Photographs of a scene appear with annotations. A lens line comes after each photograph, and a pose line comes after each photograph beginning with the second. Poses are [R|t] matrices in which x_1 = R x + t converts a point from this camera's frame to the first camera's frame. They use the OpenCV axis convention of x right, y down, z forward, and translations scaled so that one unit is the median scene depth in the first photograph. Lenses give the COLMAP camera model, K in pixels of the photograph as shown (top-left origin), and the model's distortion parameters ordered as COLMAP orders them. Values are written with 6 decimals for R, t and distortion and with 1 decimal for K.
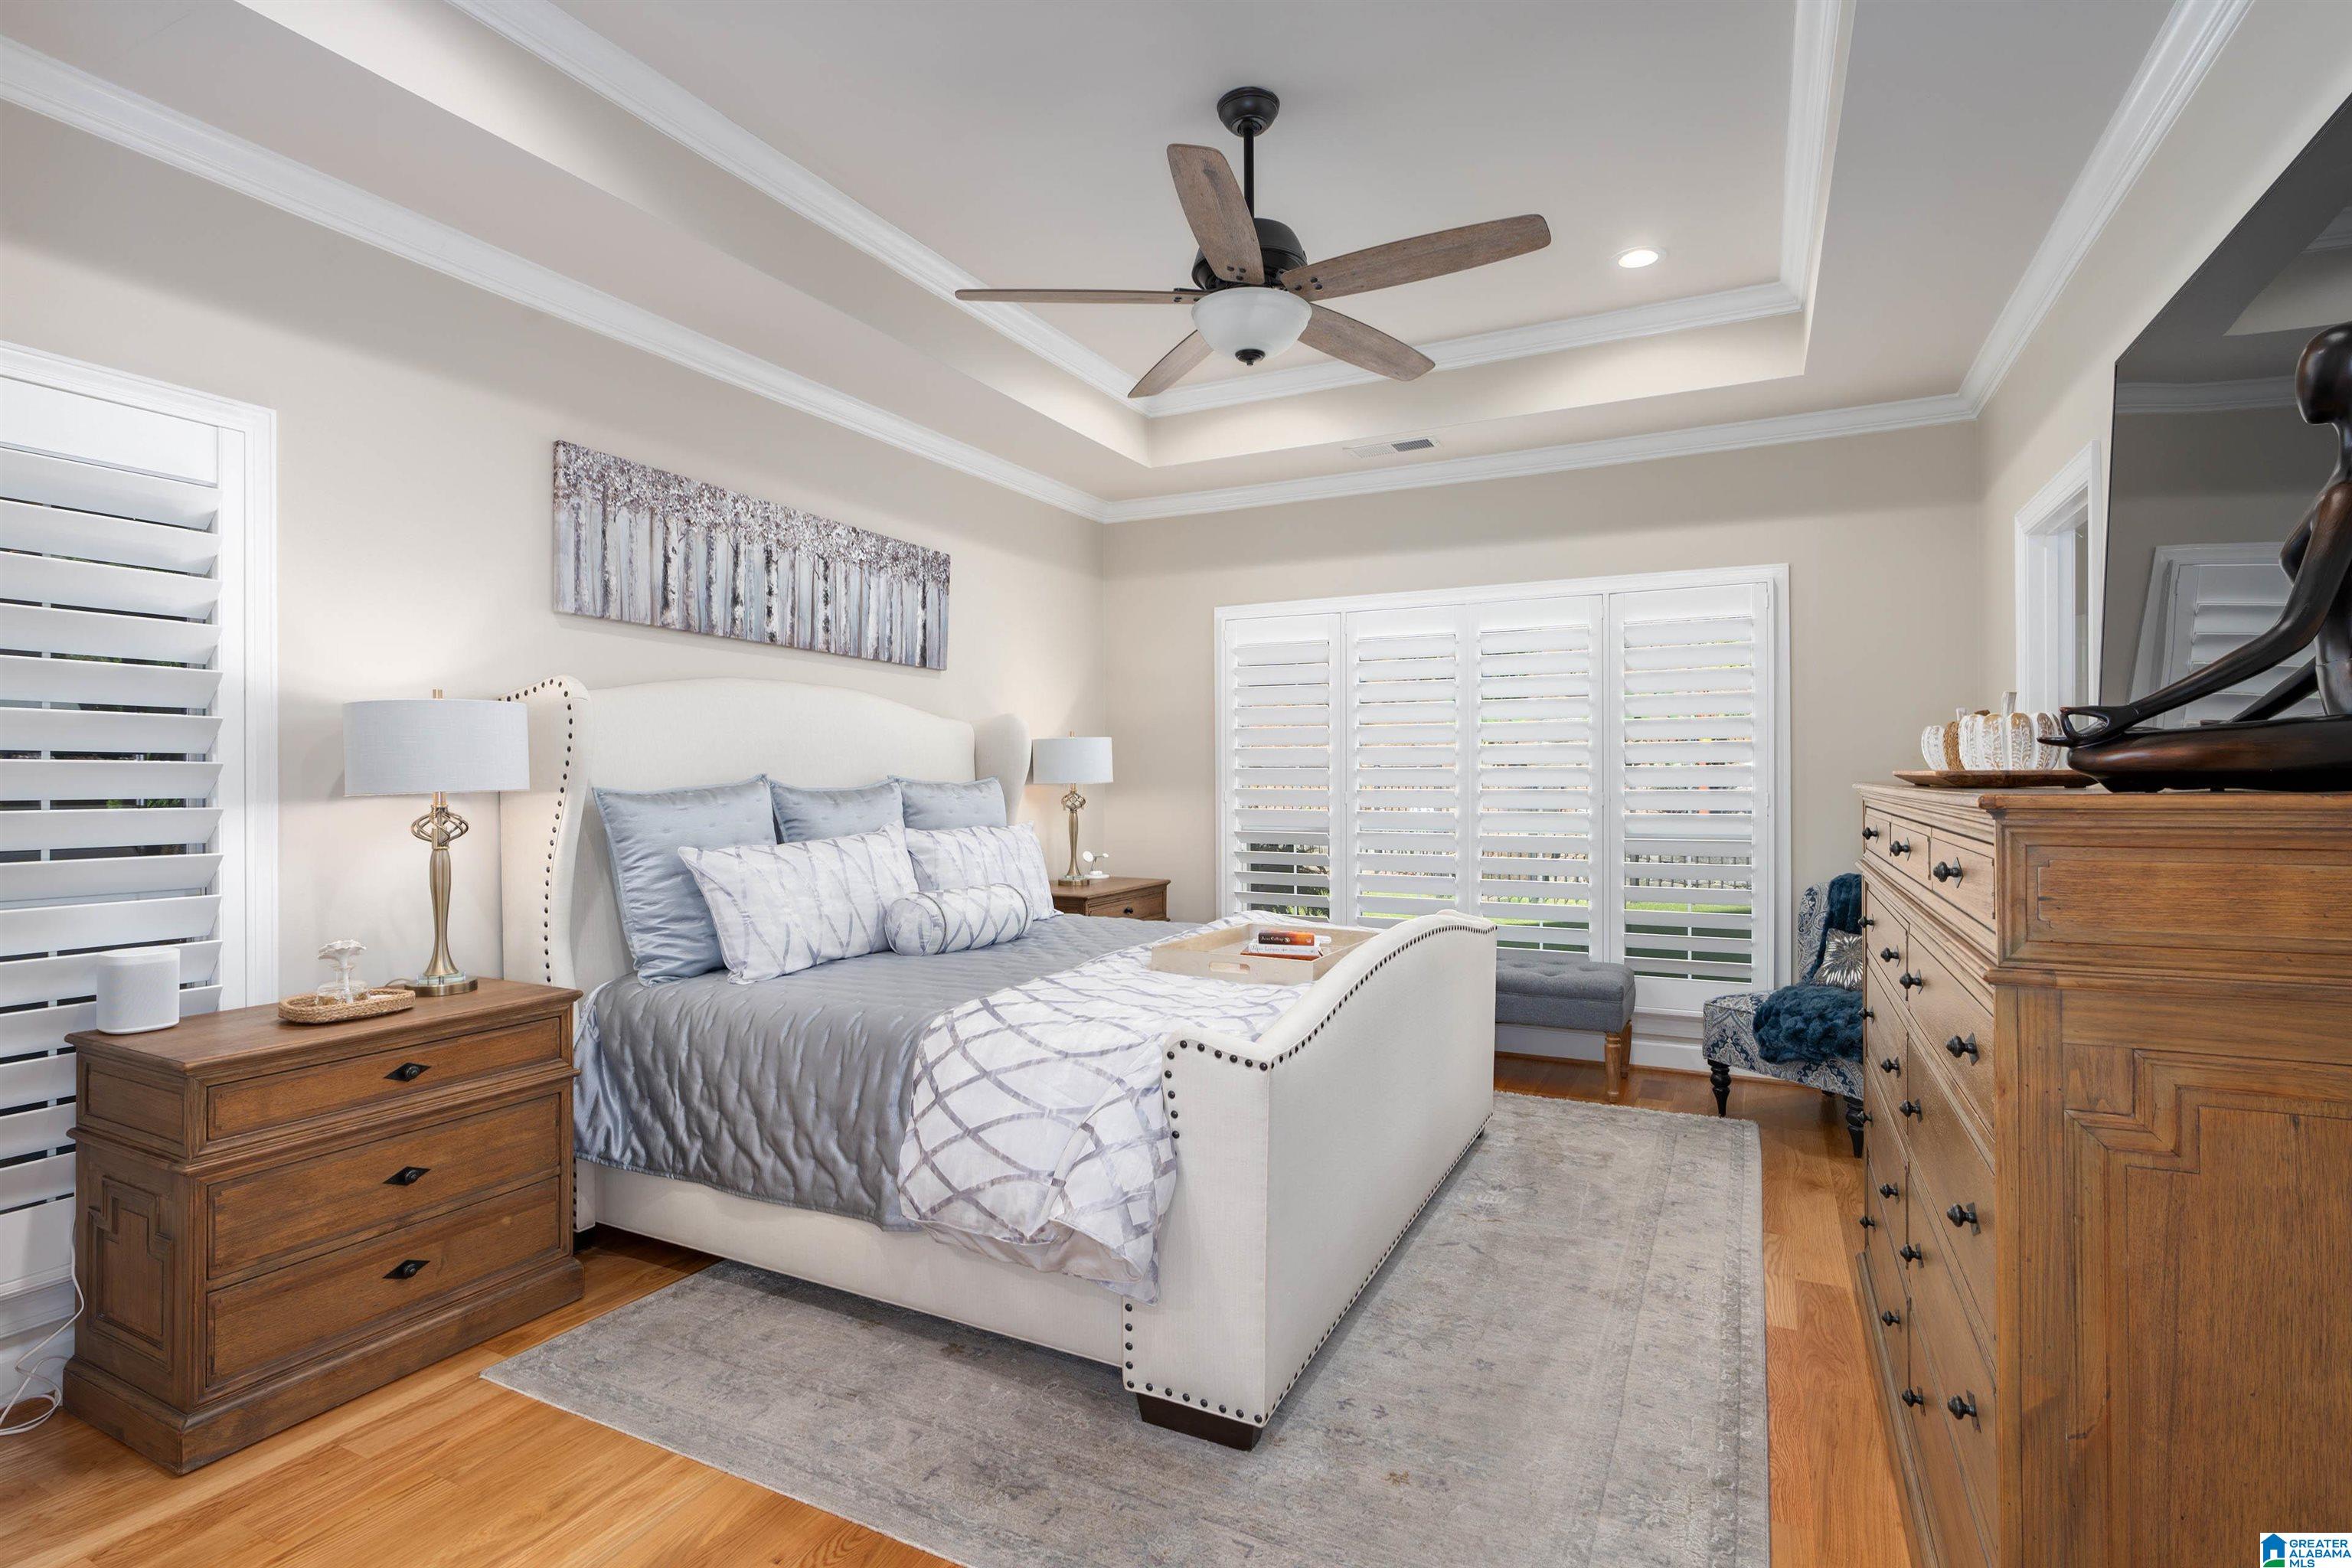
lens RADIAL K [[1136.7, 0, 1170.7], [0, 1136.7, 779.1], [0, 0, 1]] dist [0.000258, 0.000005]
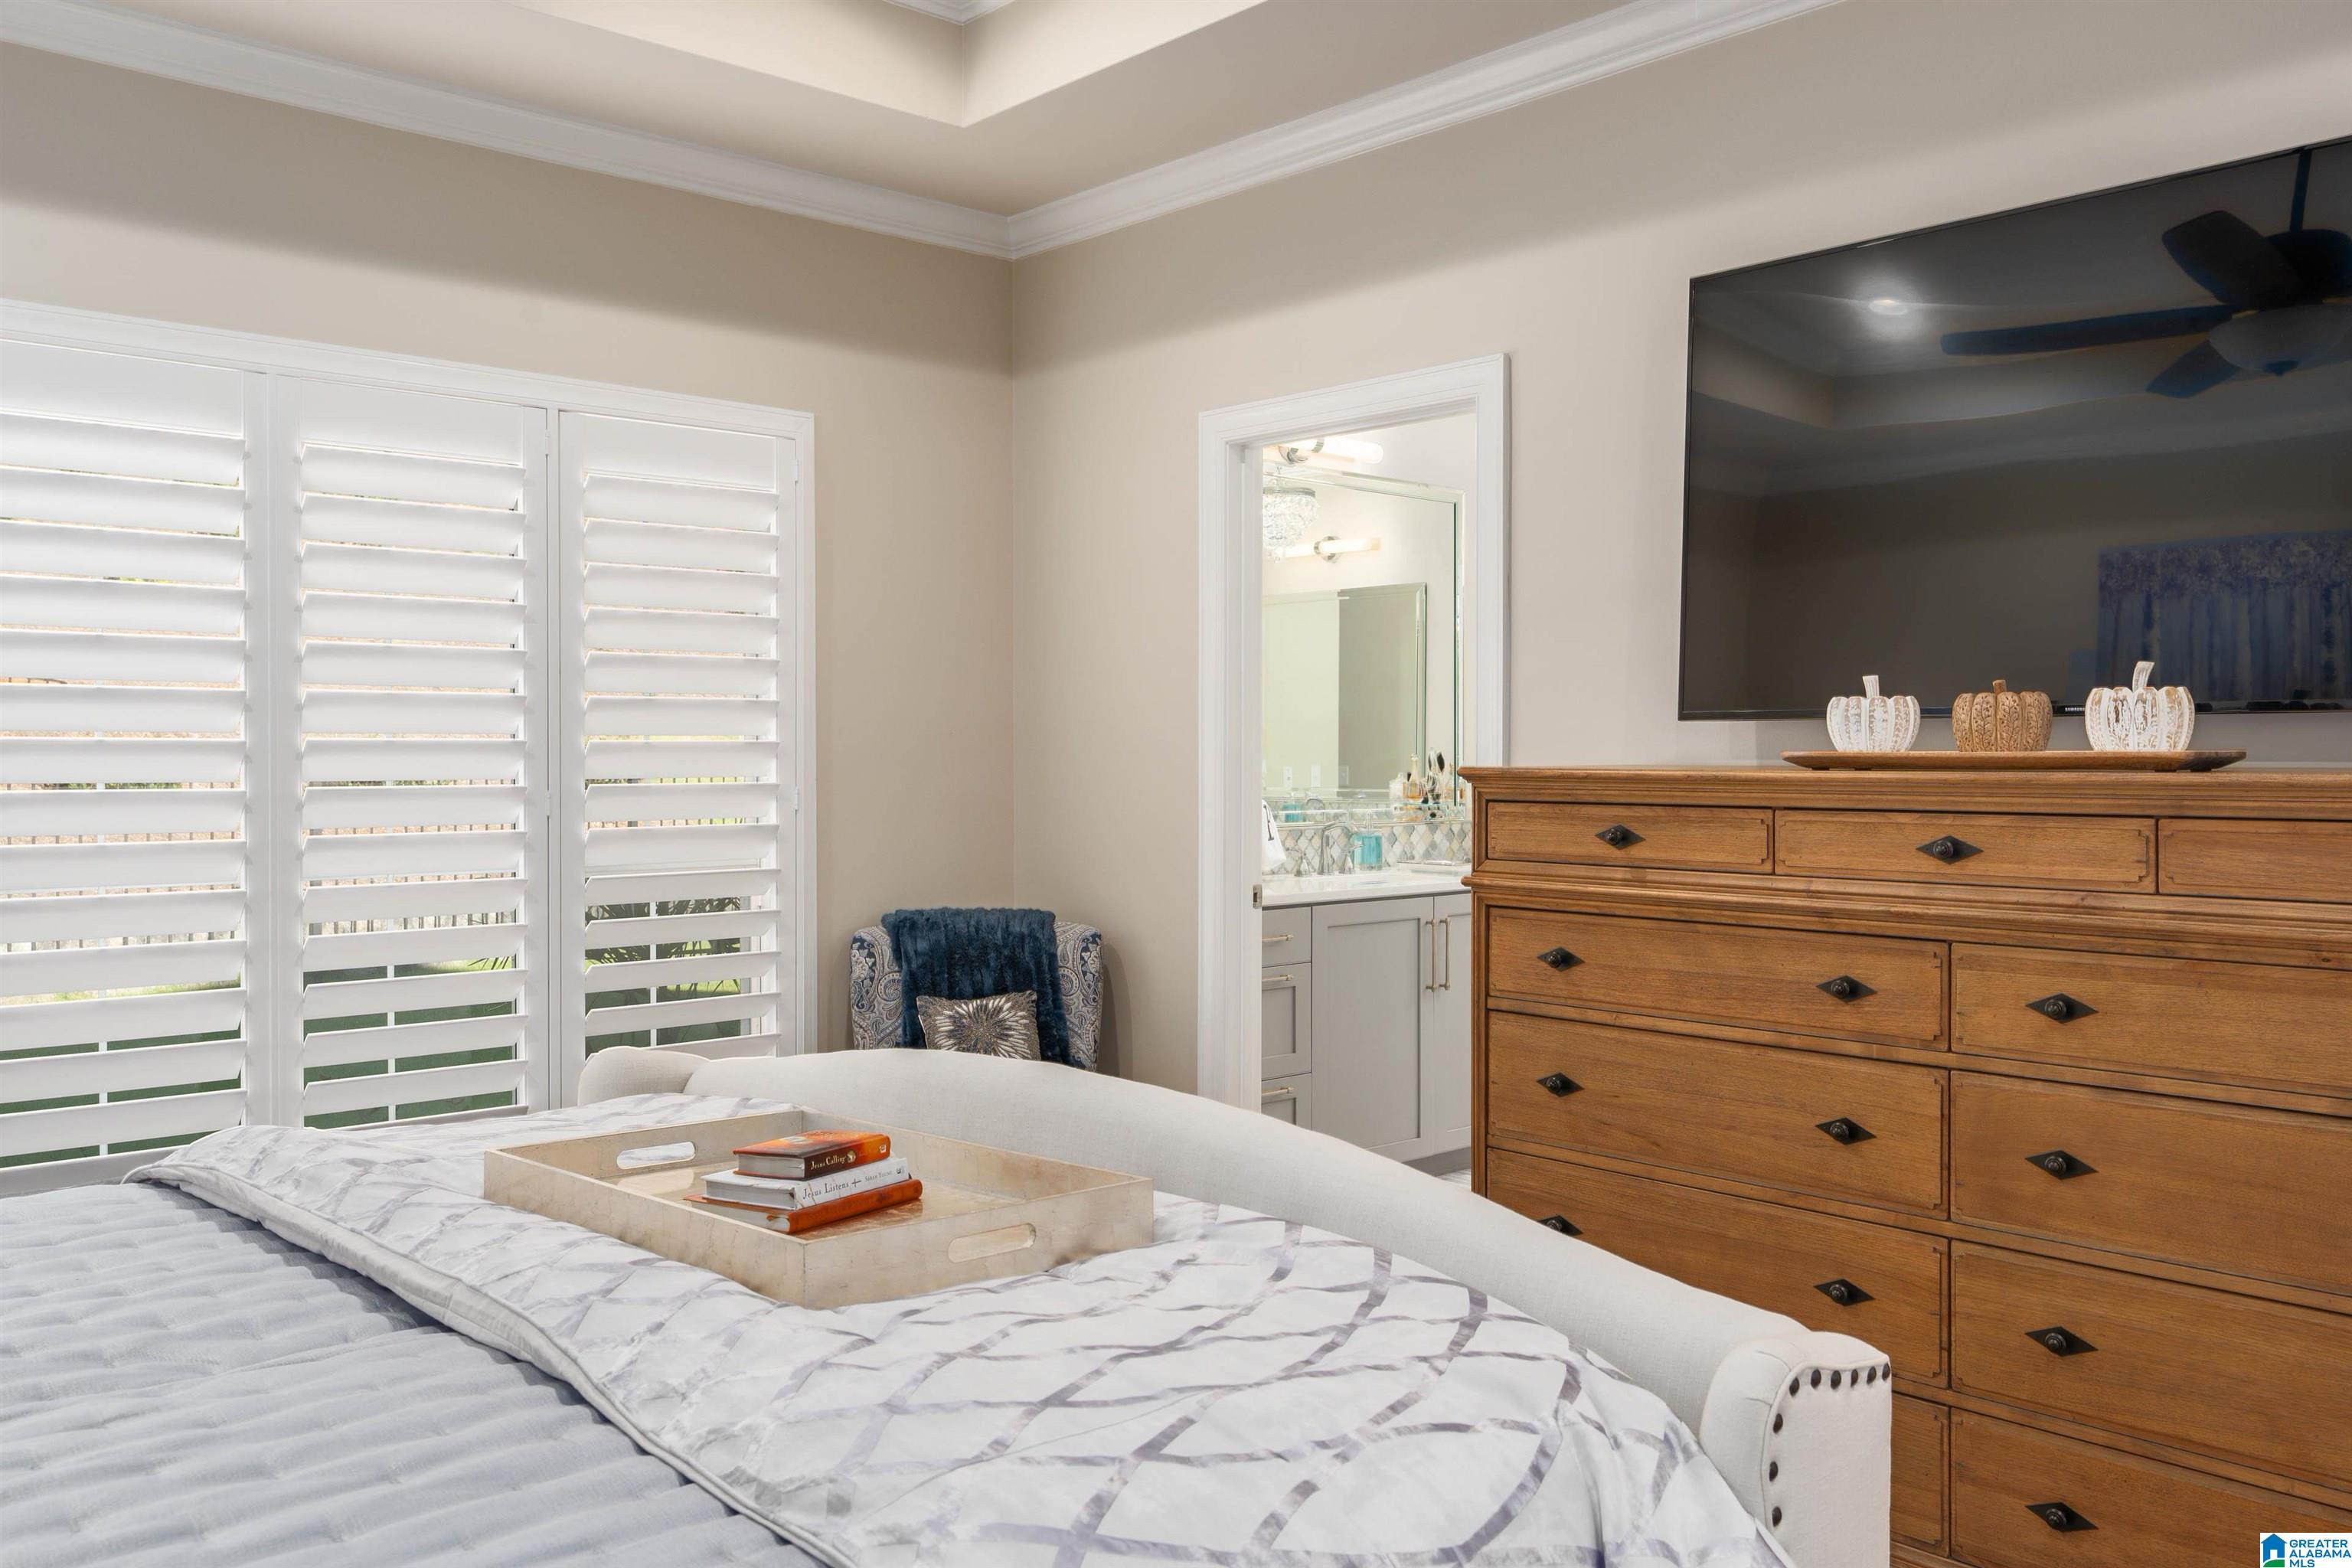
lens RADIAL K [[1898.6, 0, 1174.9], [0, 1898.6, 778.8], [0, 0, 1]] dist [0.000032, 0.000121]
pose [[0.348606, -0.009117, 0.937225, -0.499365], [-0.000917, 0.999949, 0.010068, -0.003833], [-0.937269, -0.004369, 0.348580, 0.647589]]
